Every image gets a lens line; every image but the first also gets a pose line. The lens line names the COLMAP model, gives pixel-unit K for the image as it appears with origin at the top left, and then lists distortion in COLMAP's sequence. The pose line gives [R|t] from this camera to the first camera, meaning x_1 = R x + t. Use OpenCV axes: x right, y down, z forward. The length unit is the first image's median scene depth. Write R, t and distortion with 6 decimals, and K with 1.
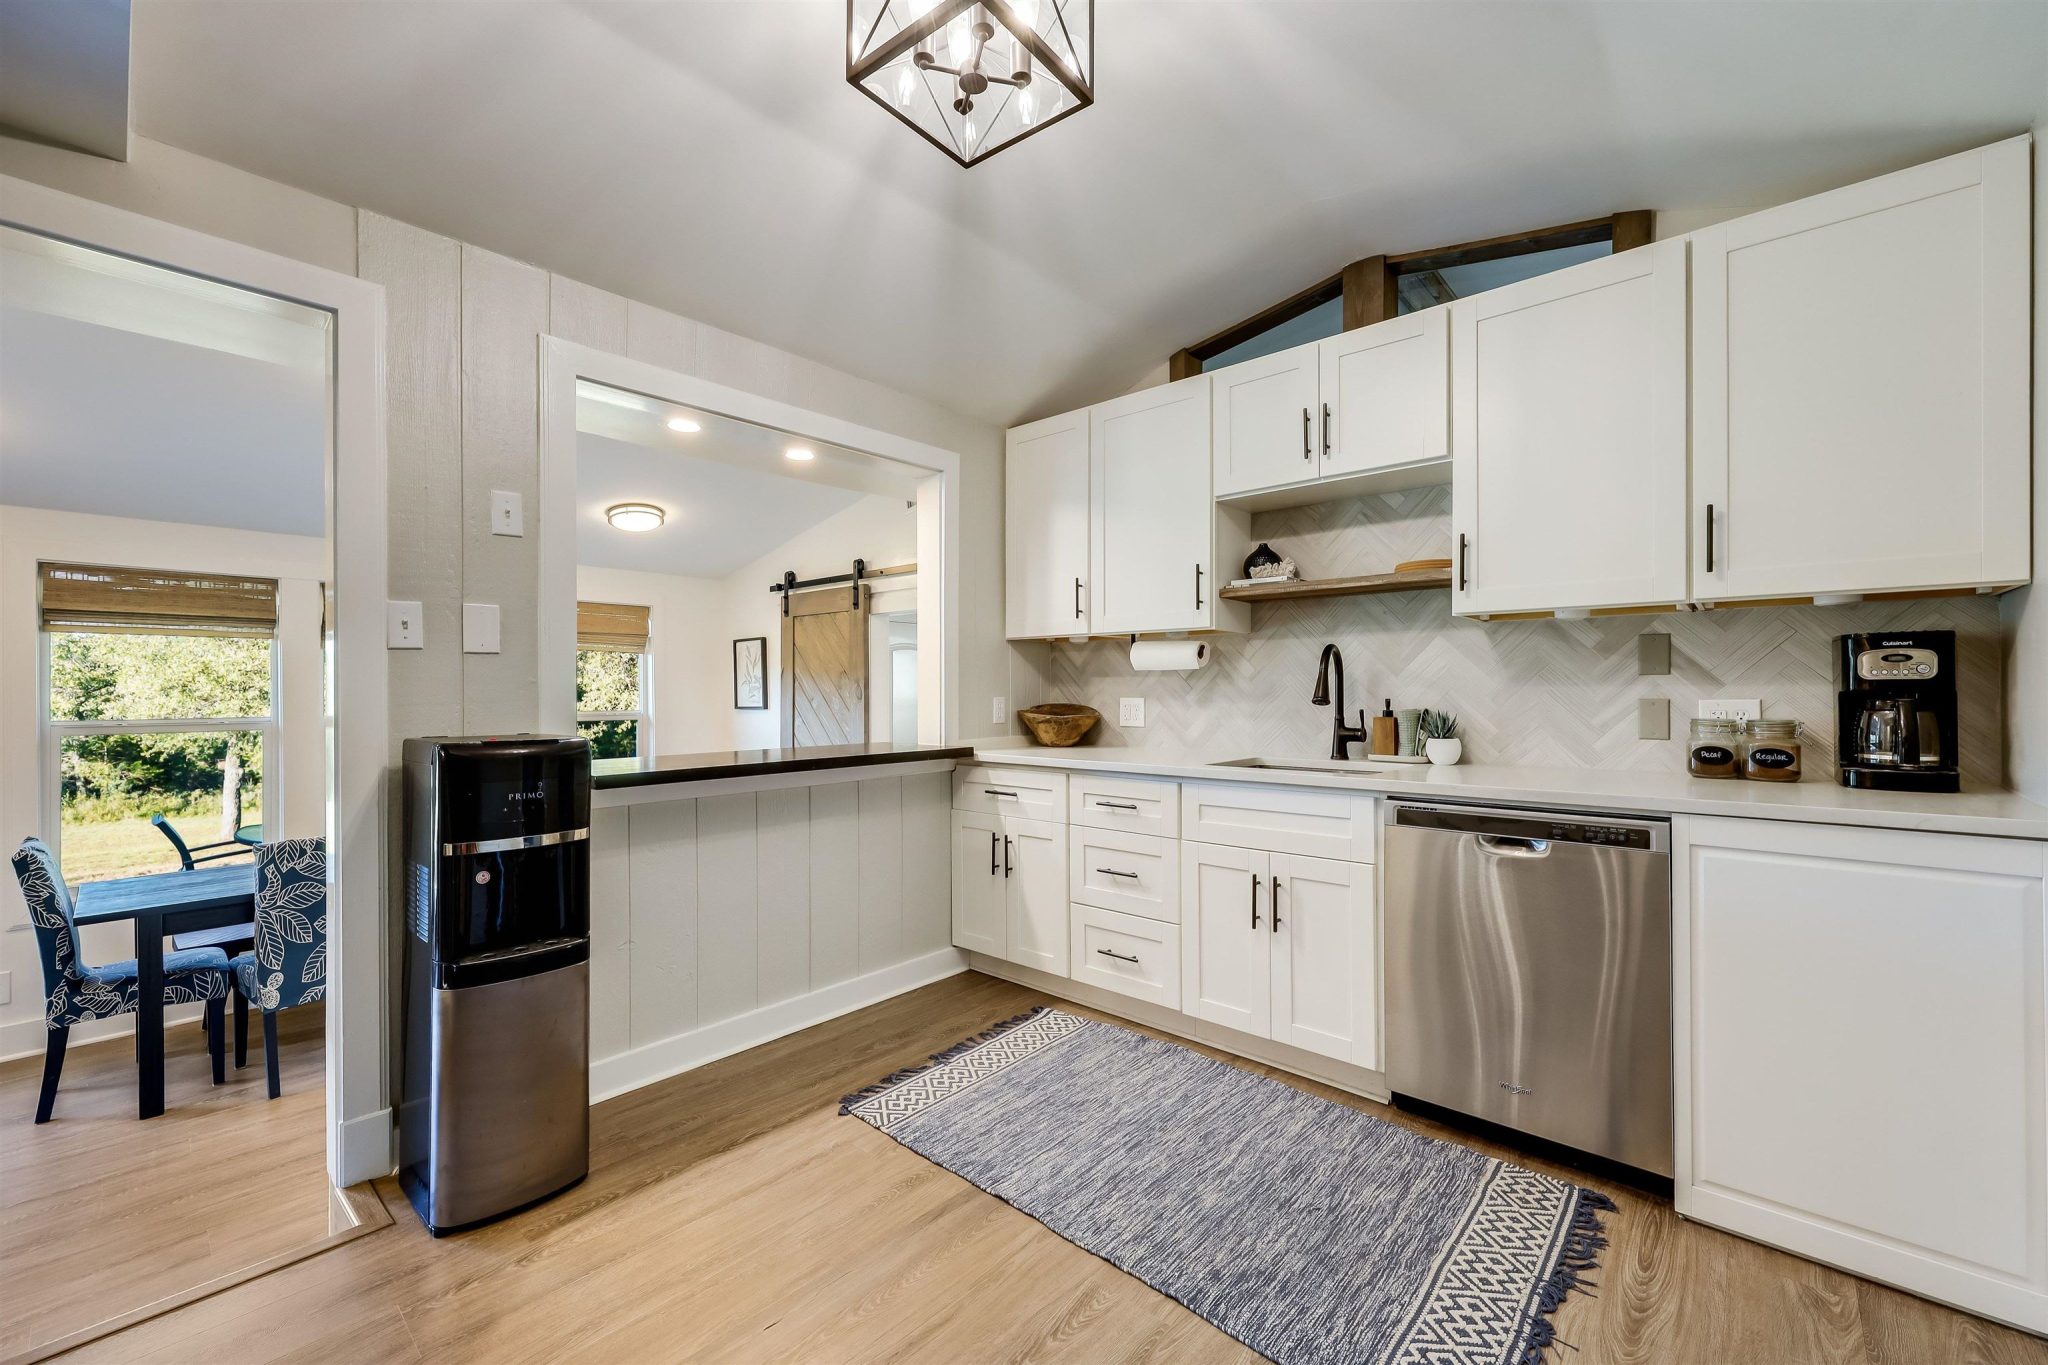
lens RADIAL K [[820.5, 0, 1028.0], [0, 820.5, 694.4], [0, 0, 1]] dist [0.008628, -0.000084]
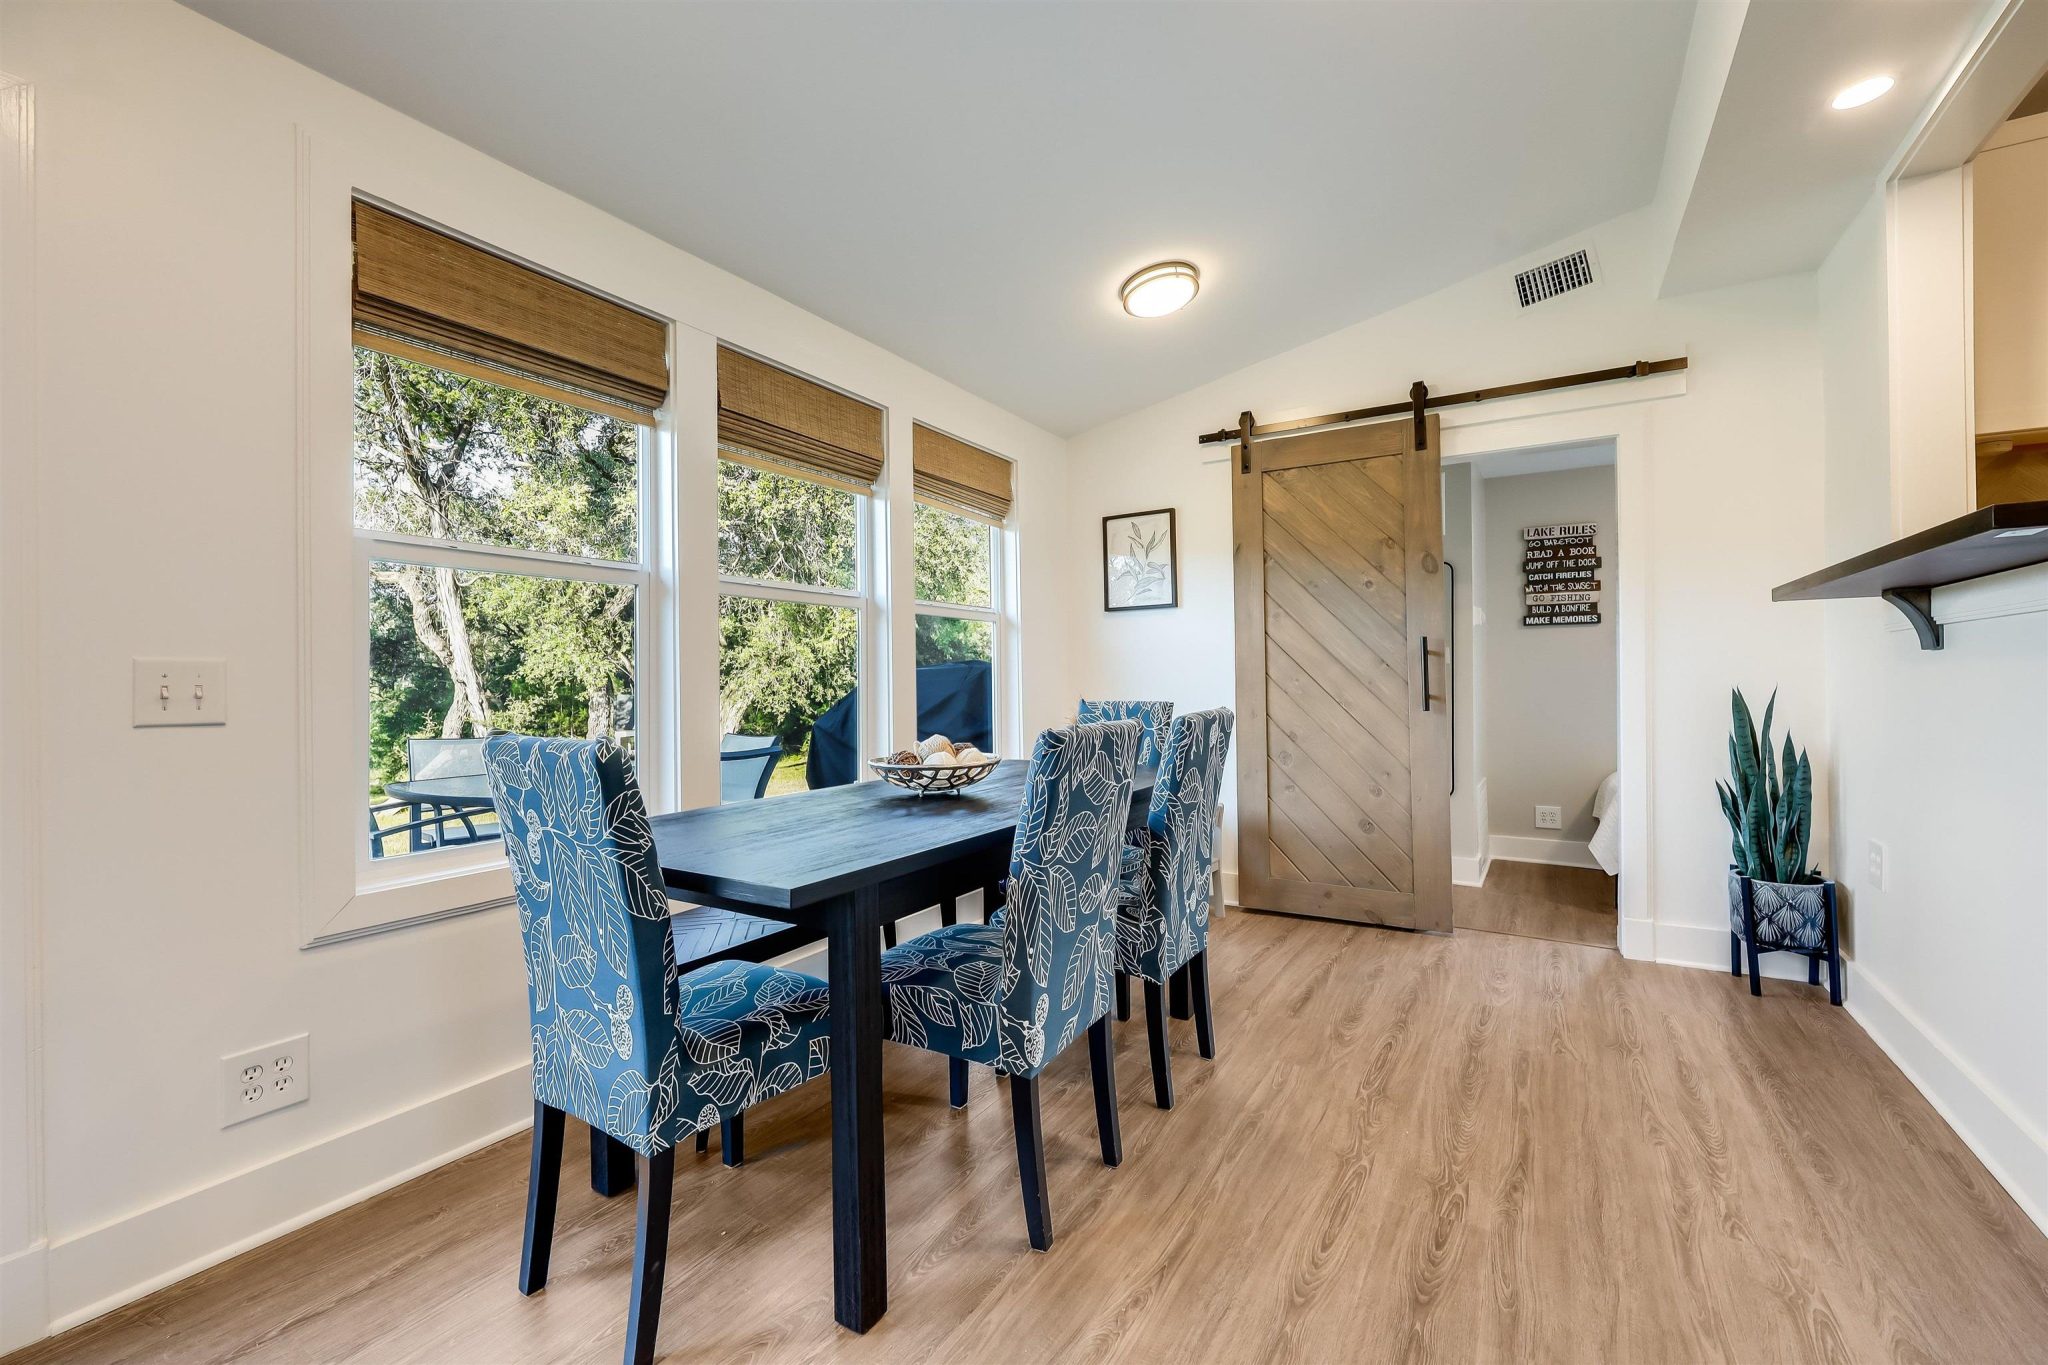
lens RADIAL K [[825.6, 0, 1024.0], [0, 825.6, 682.5], [0, 0, 1]] dist [0.001912, 0.000447]
pose [[0.986492, -0.003801, 0.163767, -1.034241], [0.004351, 0.999986, -0.002999, 0.156104], [-0.163754, 0.003671, 0.986494, 0.530528]]
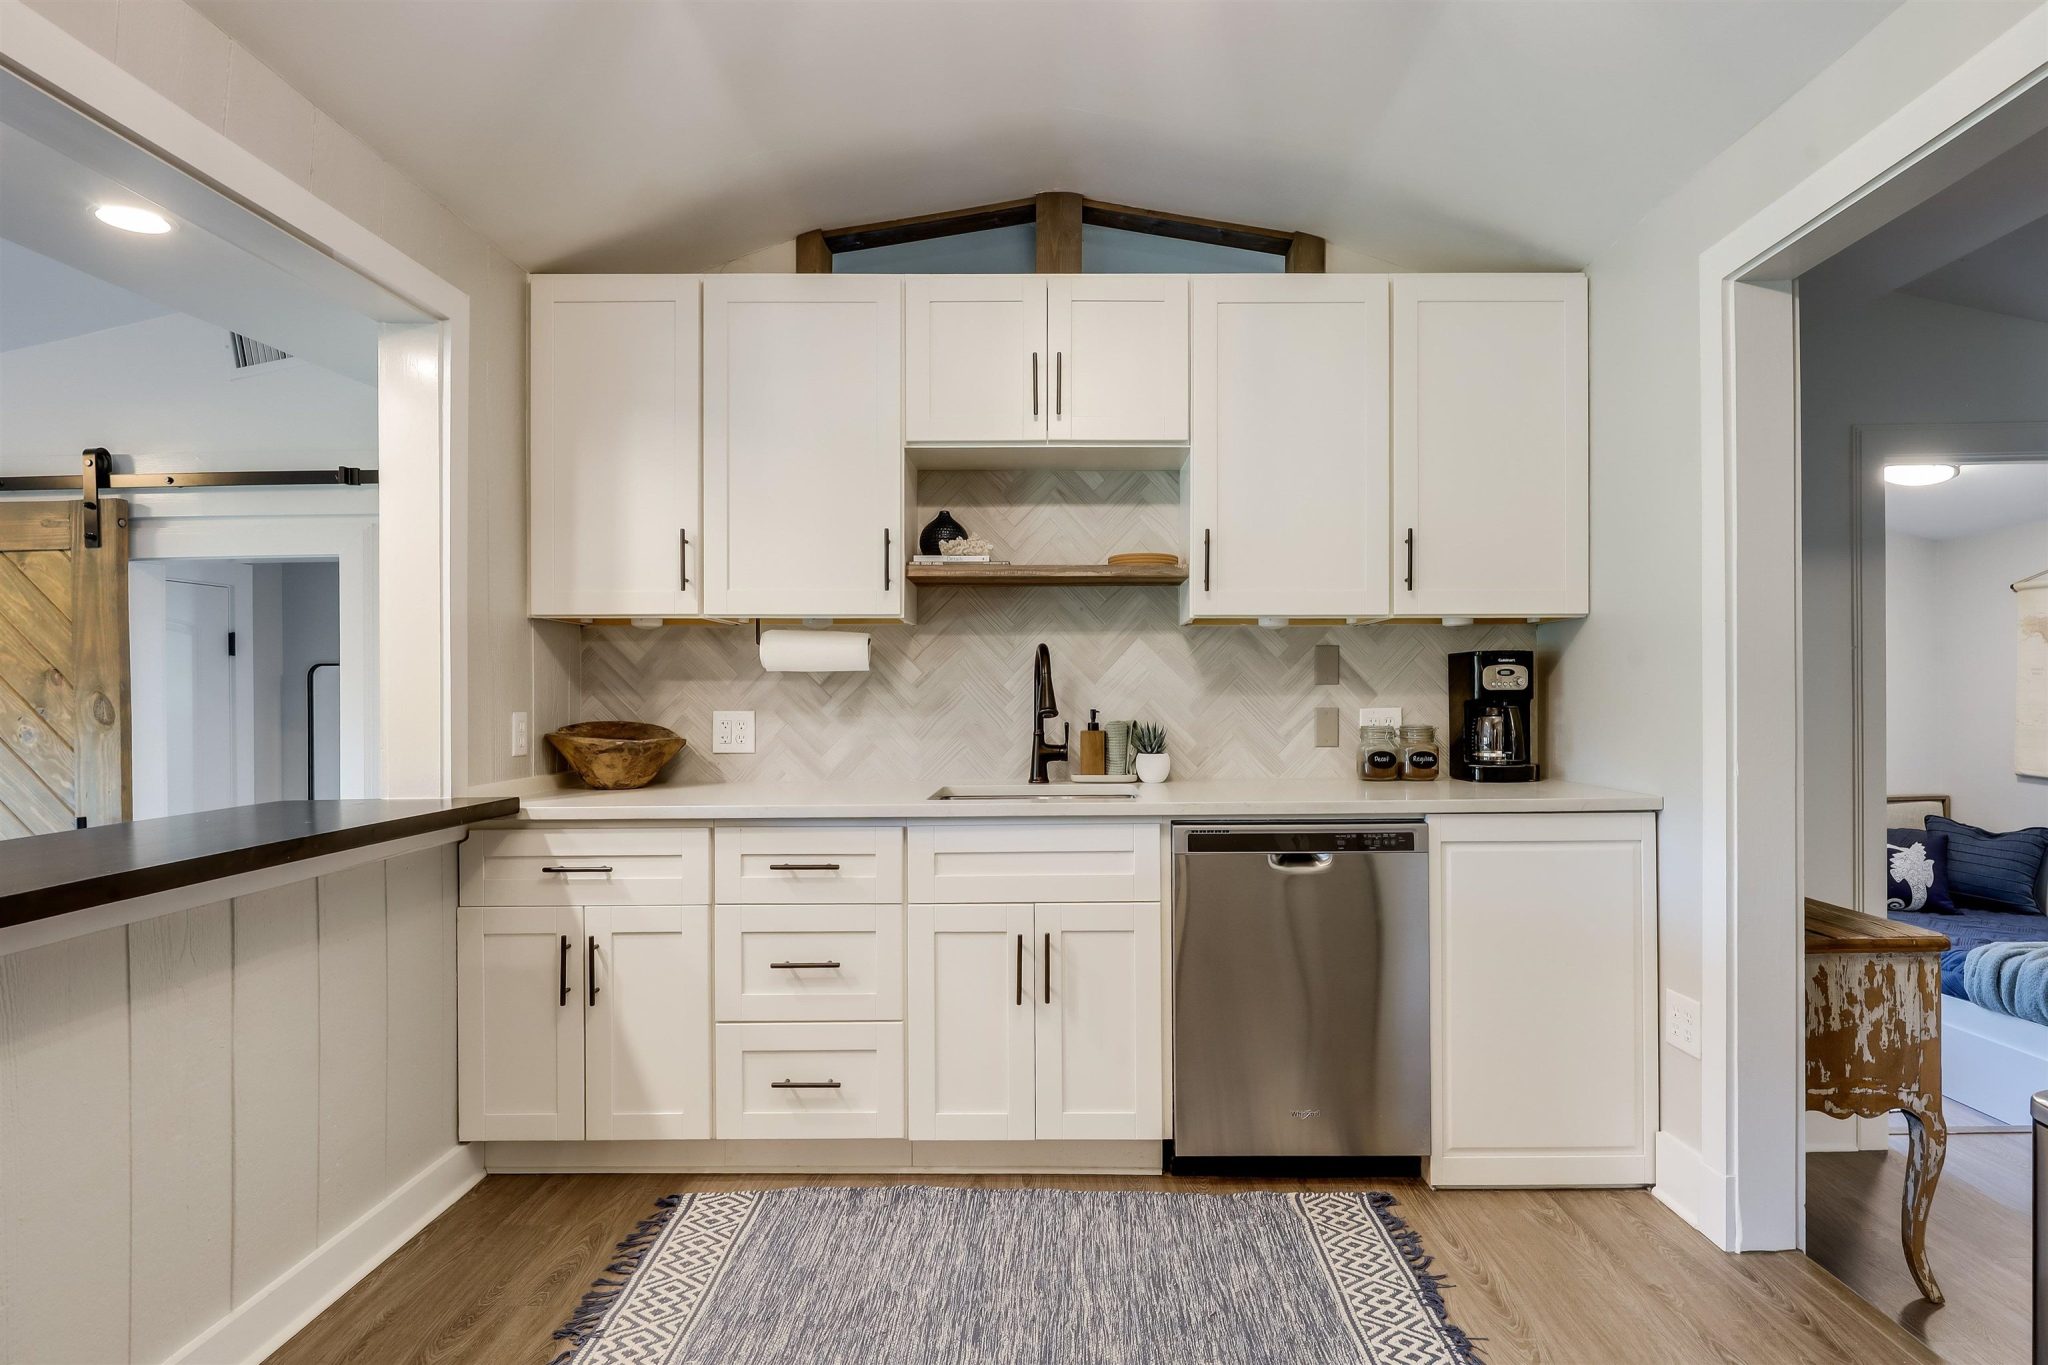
lens RADIAL K [[1065.0, 0, 1028.4], [0, 1065.0, 698.3], [0, 0, 1]] dist [-0.002090, 0.000203]
pose [[0.748206, -0.000661, 0.663466, -0.355230], [0.004817, 0.999979, -0.004436, -0.001940], [-0.663449, 0.006516, 0.748193, 0.210794]]
